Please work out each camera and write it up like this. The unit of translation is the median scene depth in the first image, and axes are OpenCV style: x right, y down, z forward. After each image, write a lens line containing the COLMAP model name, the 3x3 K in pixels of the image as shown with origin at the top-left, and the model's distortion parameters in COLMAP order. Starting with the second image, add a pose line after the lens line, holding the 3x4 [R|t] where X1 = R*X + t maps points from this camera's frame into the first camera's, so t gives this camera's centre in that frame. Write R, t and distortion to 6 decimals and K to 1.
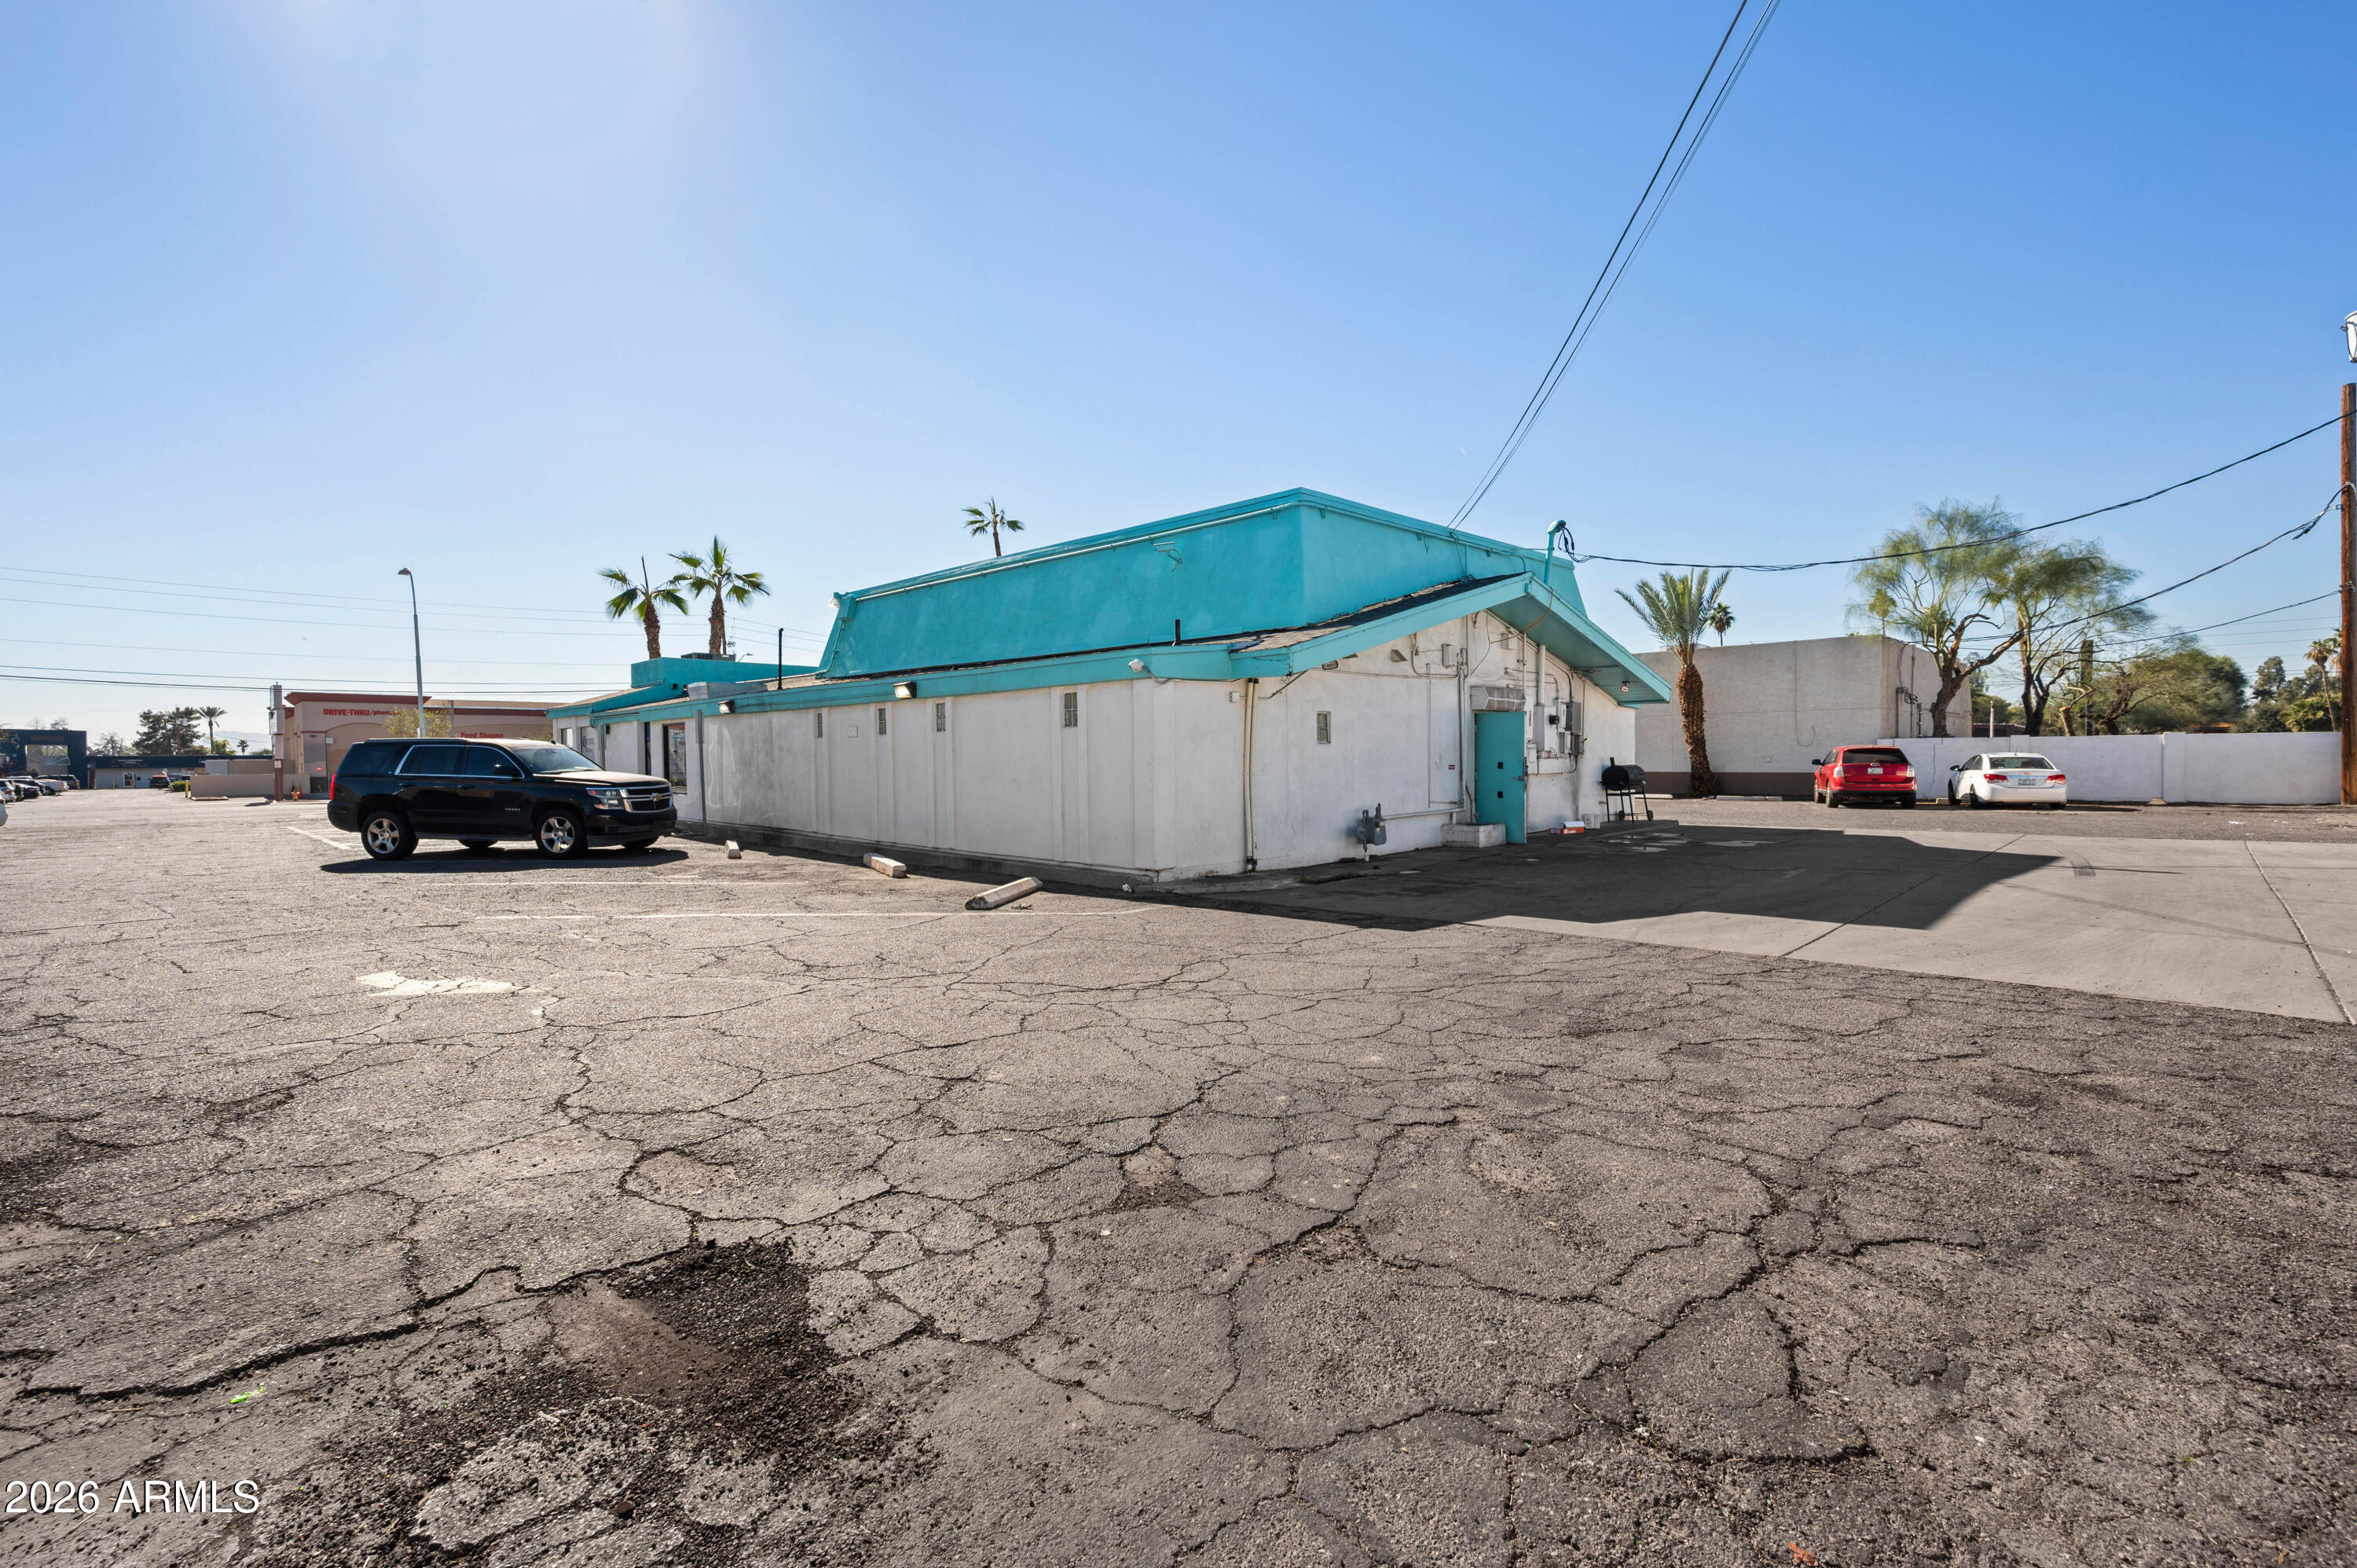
lens RADIAL K [[1022.3, 0, 1192.0], [0, 1022.3, 779.2], [0, 0, 1]] dist [0.002399, -0.001125]
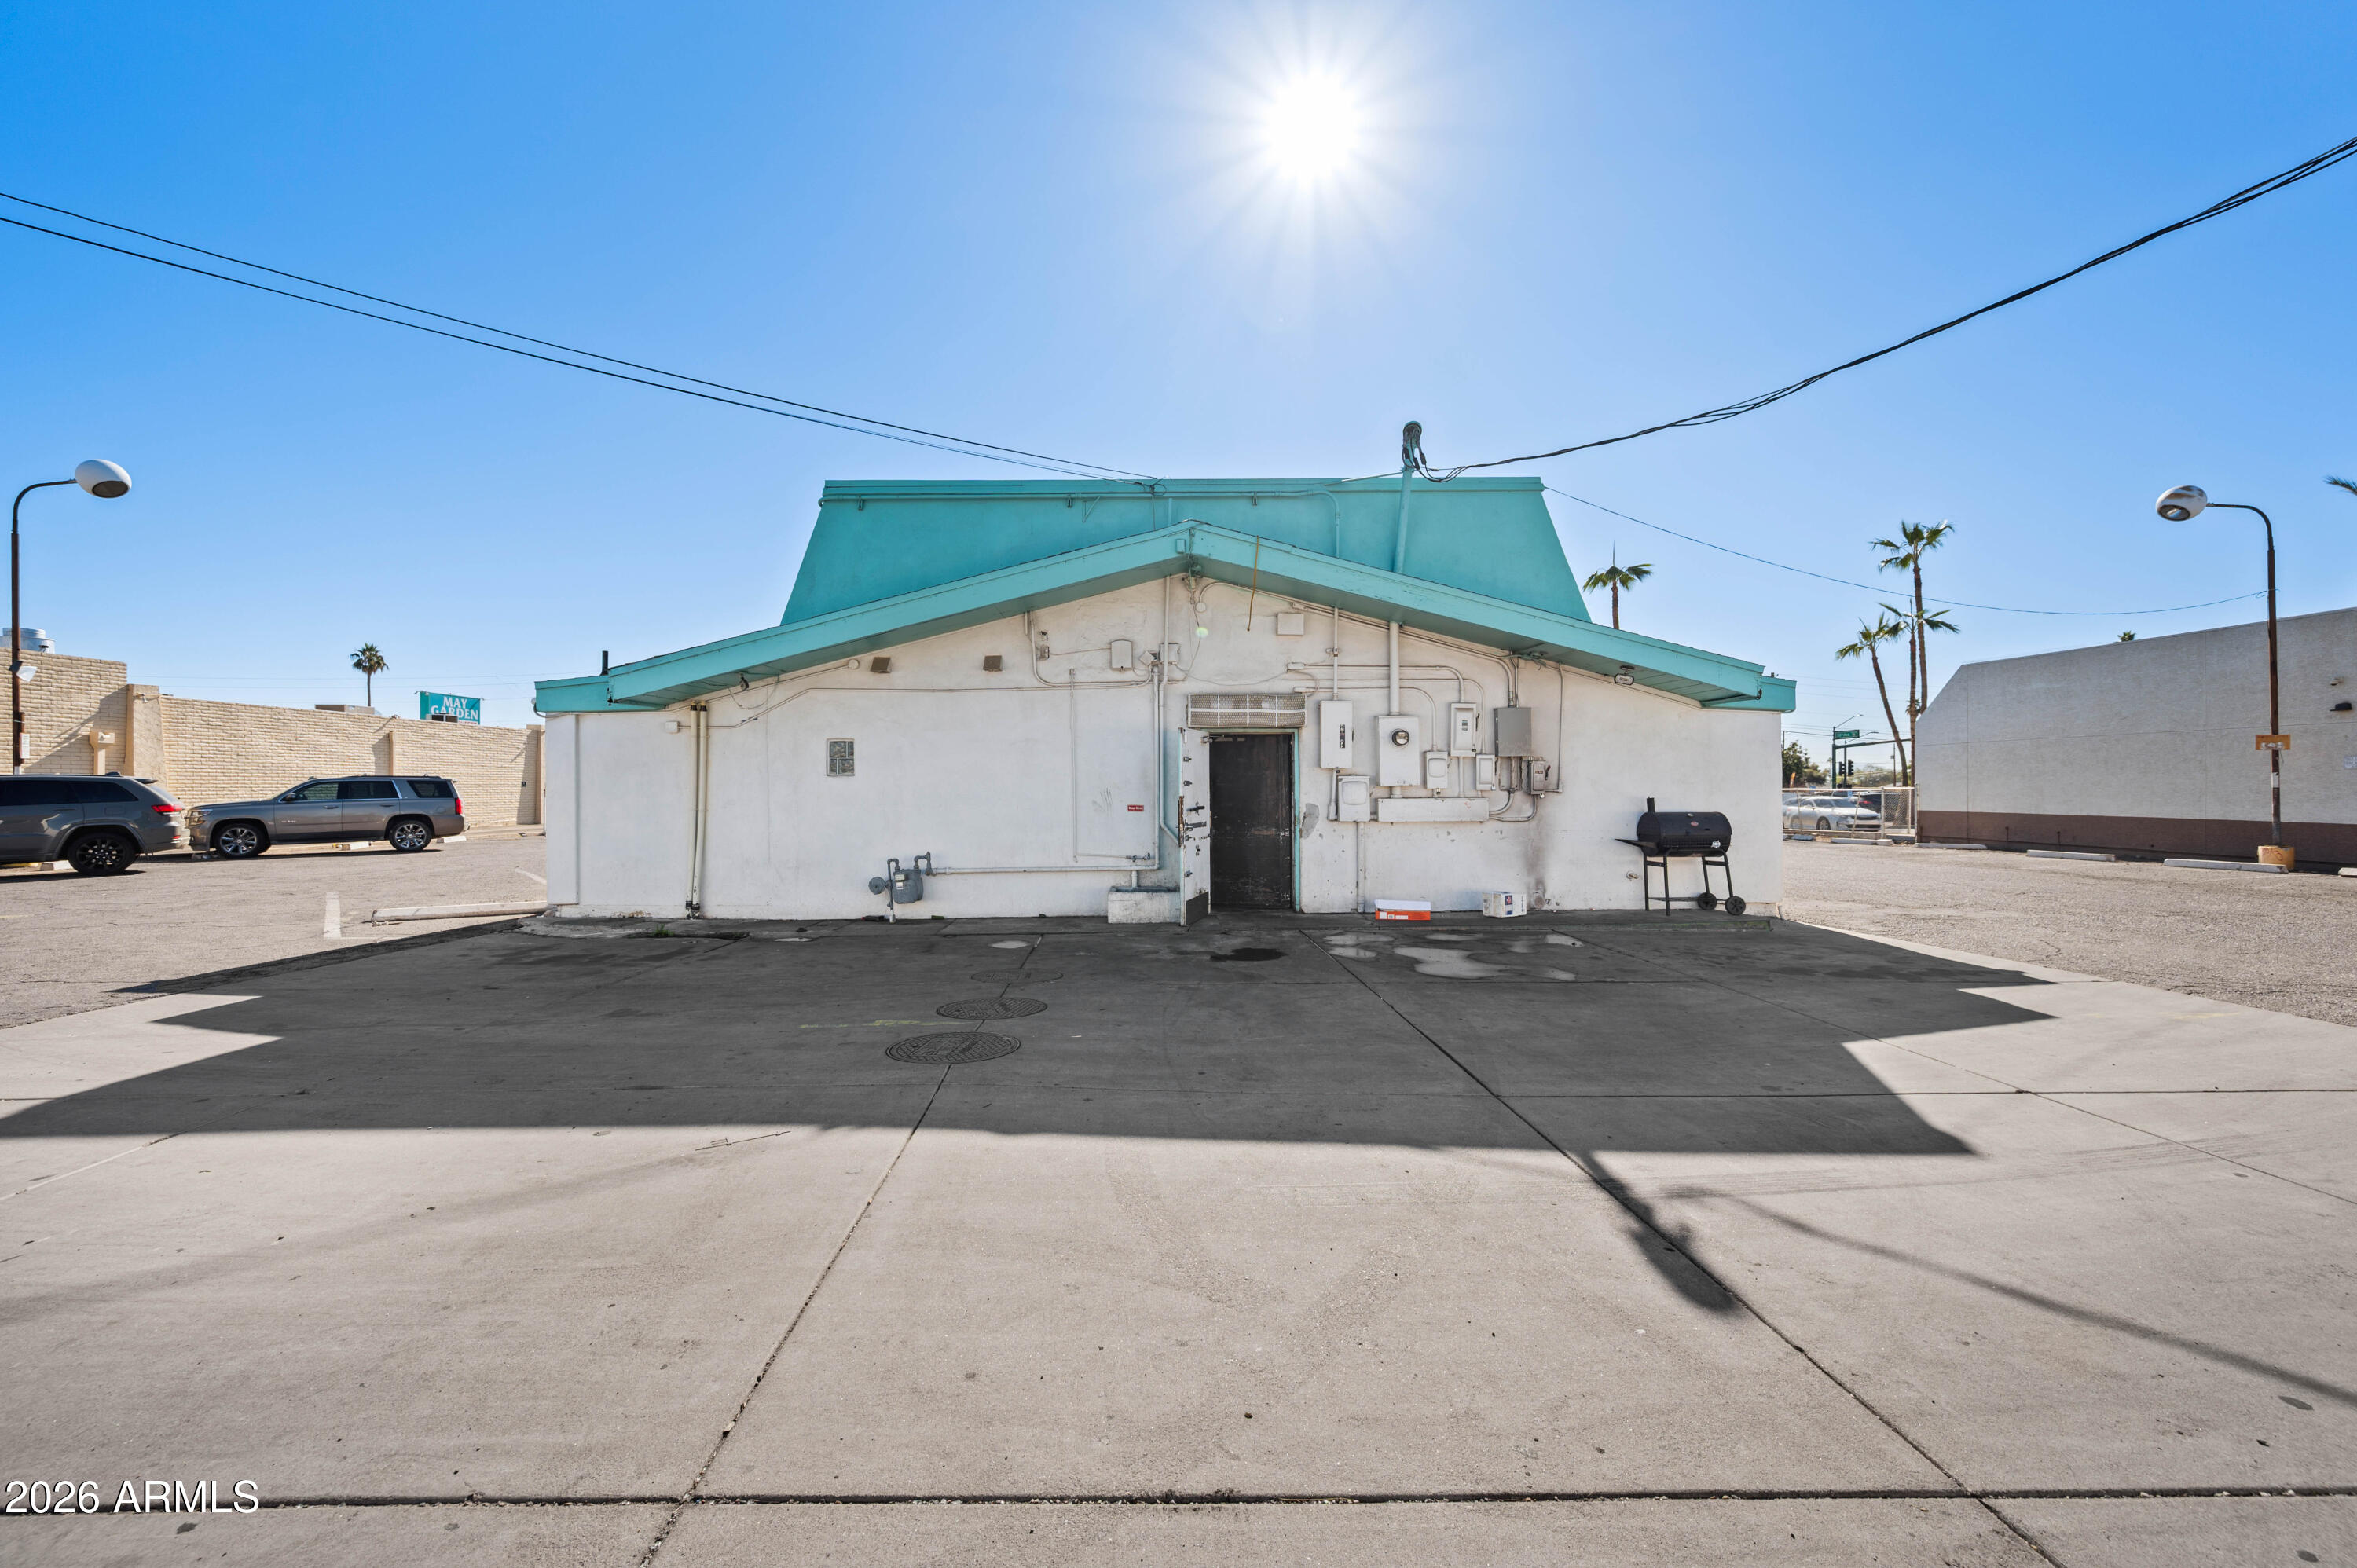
lens RADIAL K [[930.8, 0, 1177.7], [0, 930.8, 772.6], [0, 0, 1]] dist [-0.000479, 0.000548]
pose [[0.714968, 0.004007, -0.699145, 0.772609], [-0.020921, 0.999658, -0.015666, -0.028351], [0.698844, 0.025827, 0.714808, 0.576909]]
